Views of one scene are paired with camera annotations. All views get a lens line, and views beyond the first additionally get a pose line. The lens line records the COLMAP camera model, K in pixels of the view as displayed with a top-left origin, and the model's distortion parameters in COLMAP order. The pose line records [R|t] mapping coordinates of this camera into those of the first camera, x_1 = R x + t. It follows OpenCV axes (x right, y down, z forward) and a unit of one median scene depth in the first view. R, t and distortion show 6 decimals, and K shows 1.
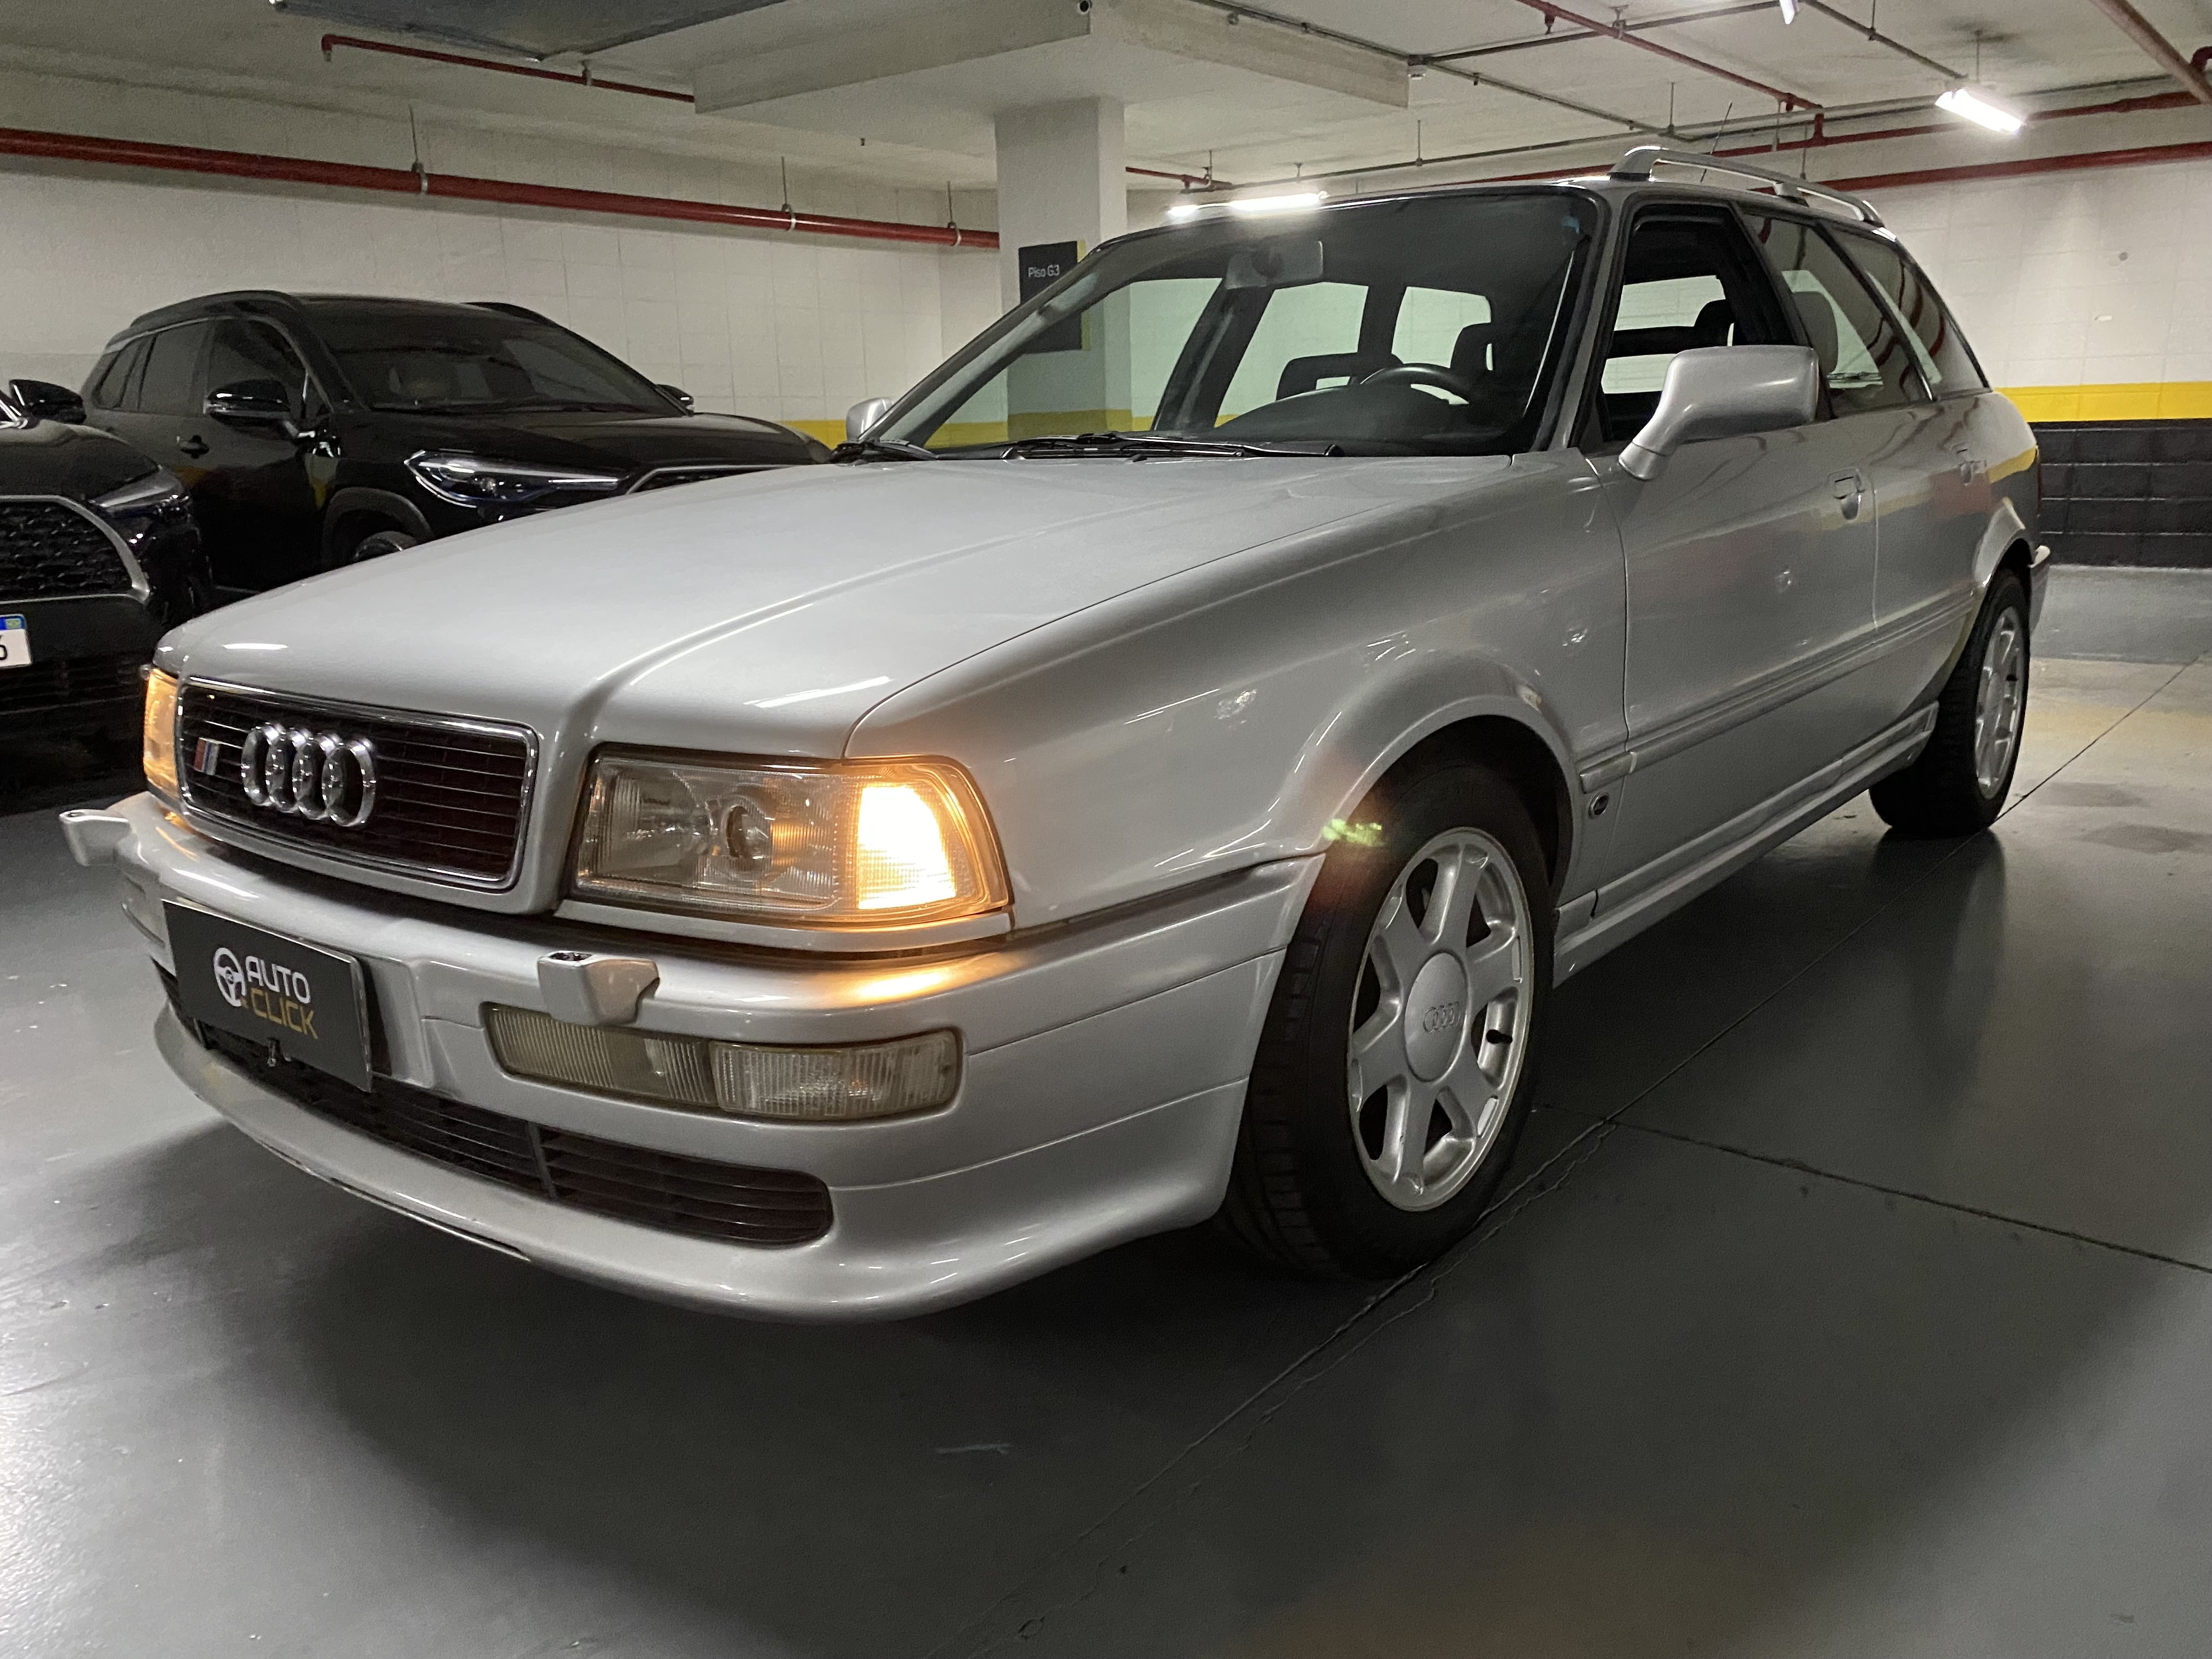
lens RADIAL K [[1557.1, 0, 1106.0], [0, 1557.1, 829.5], [0, 0, 1]] dist [-0.040174, -0.000013]
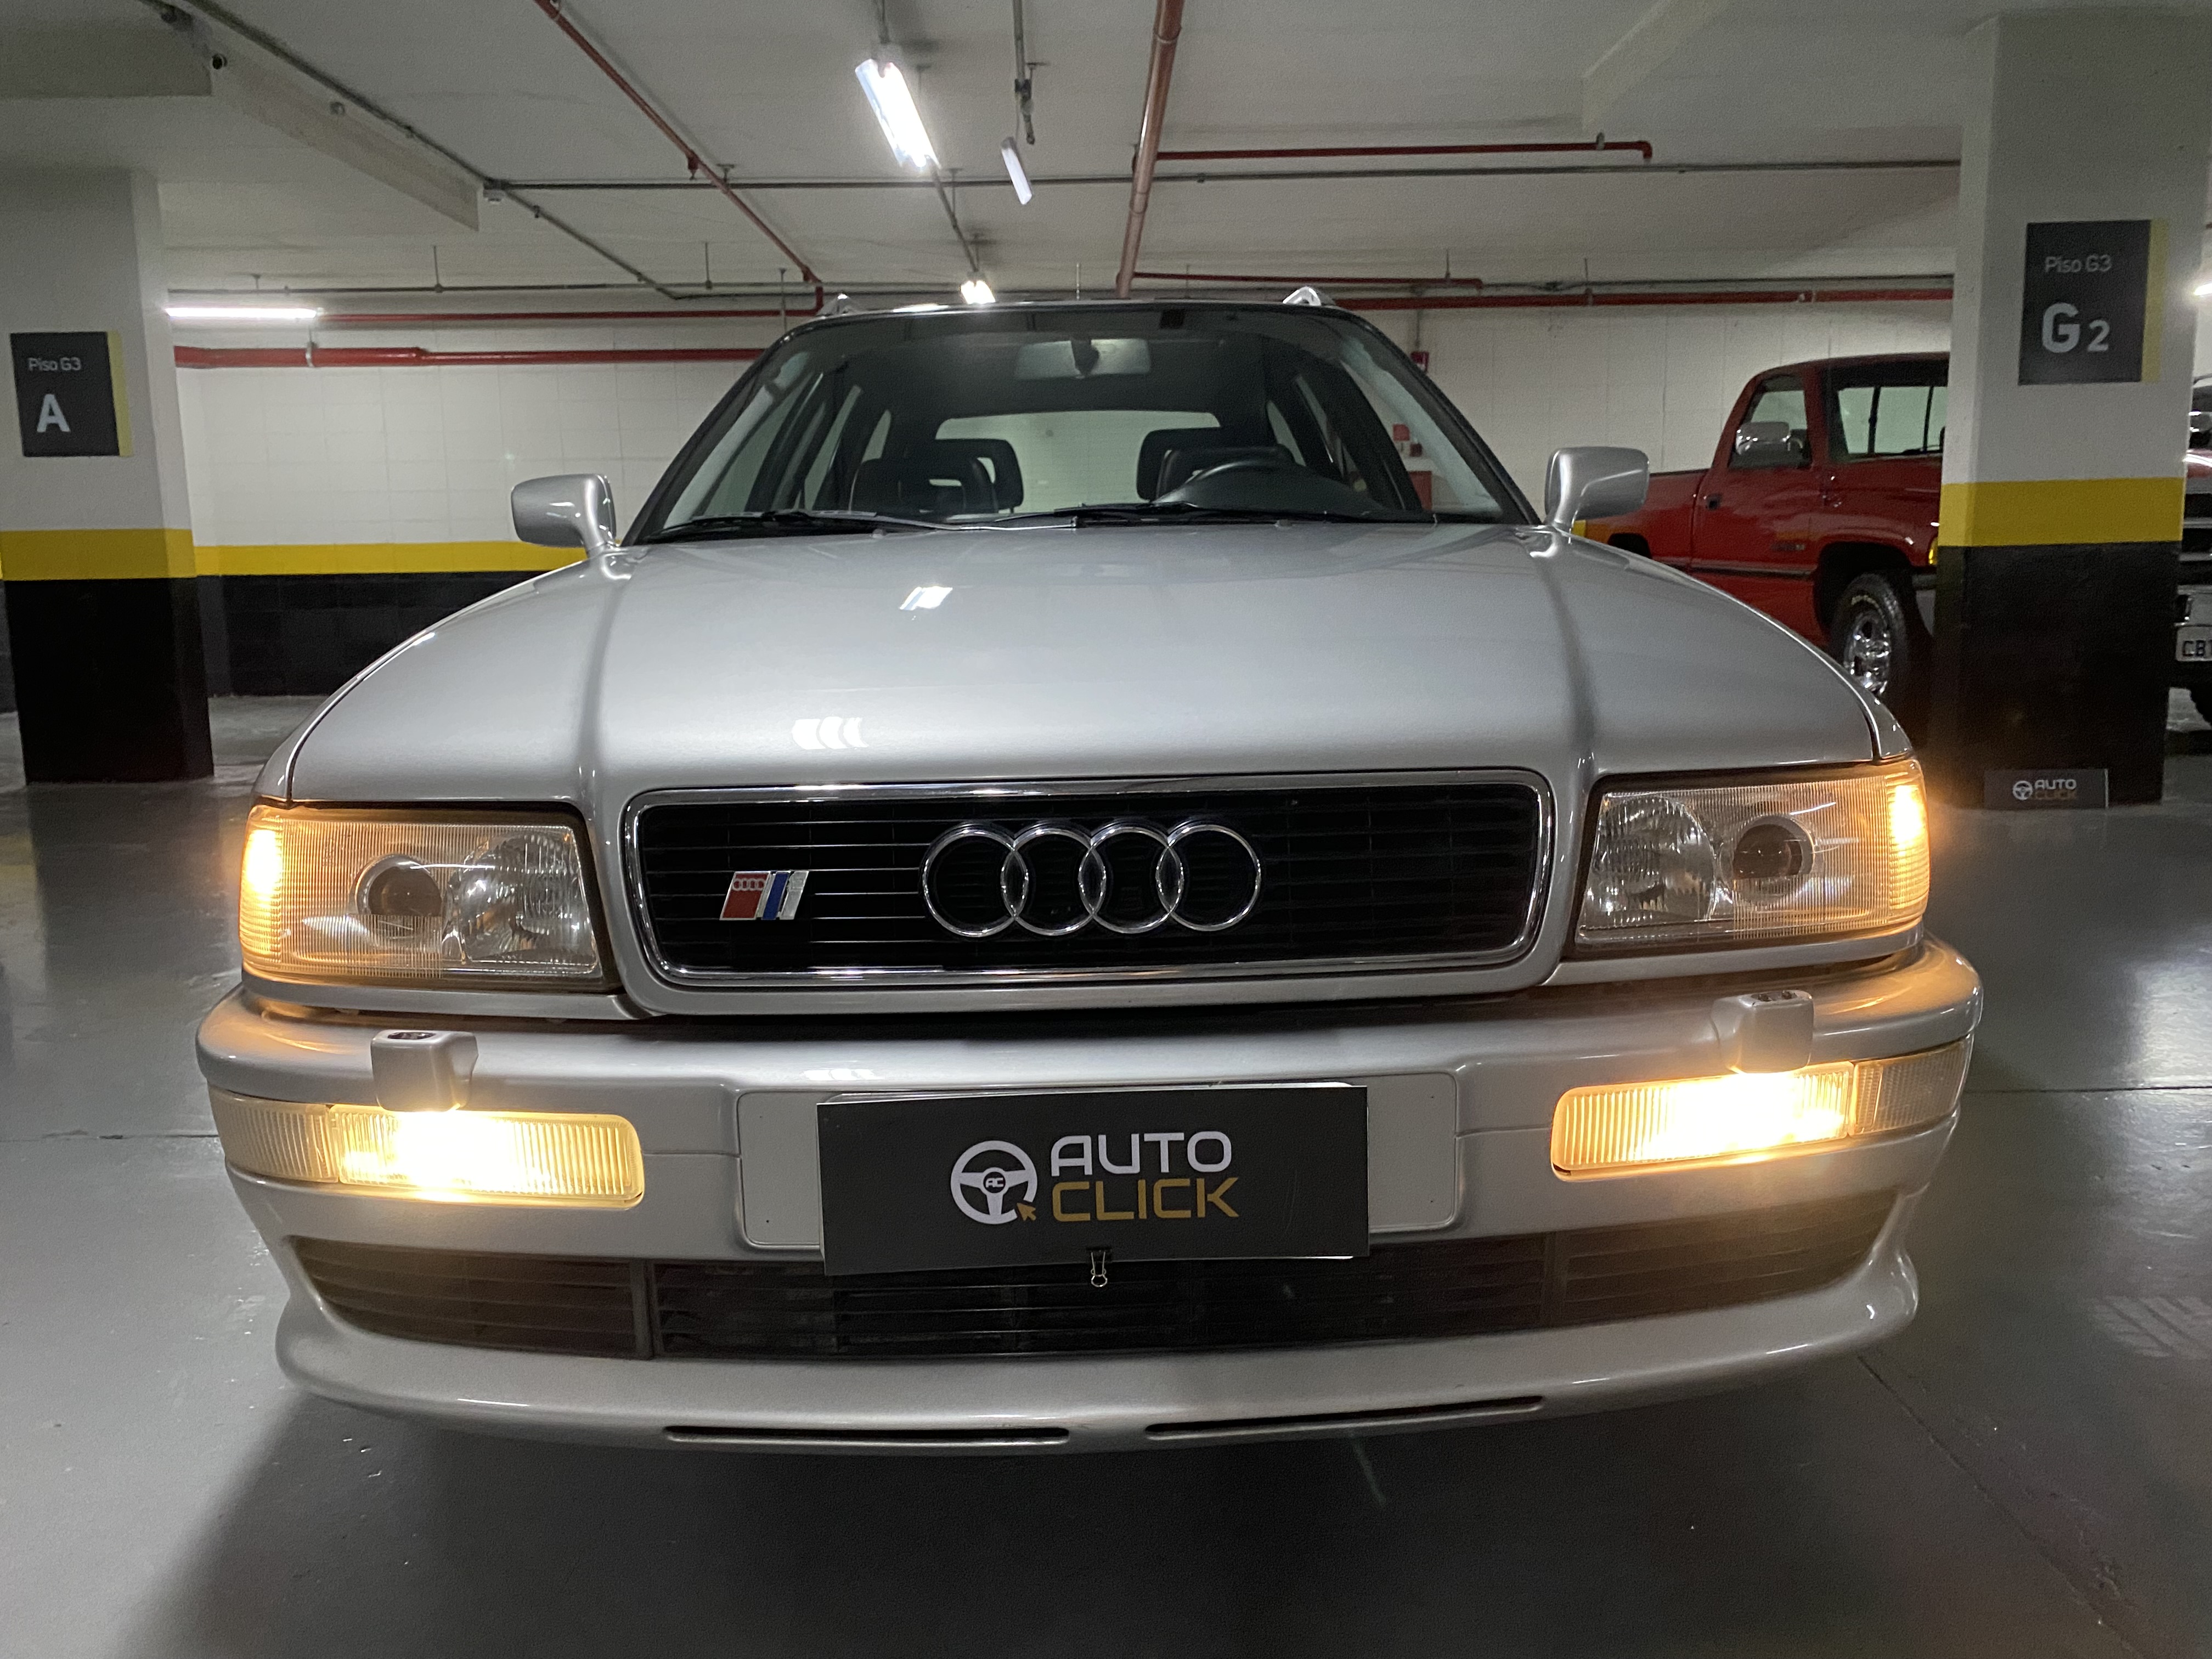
lens RADIAL K [[1557.1, 0, 1106.0], [0, 1557.1, 829.5], [0, 0, 1]] dist [-0.040174, -0.000013]
pose [[0.770122, -0.085372, 0.632159, -0.148593], [0.142999, 0.988887, -0.040660, -0.003977], [-0.621662, 0.121711, 0.773771, 0.062834]]
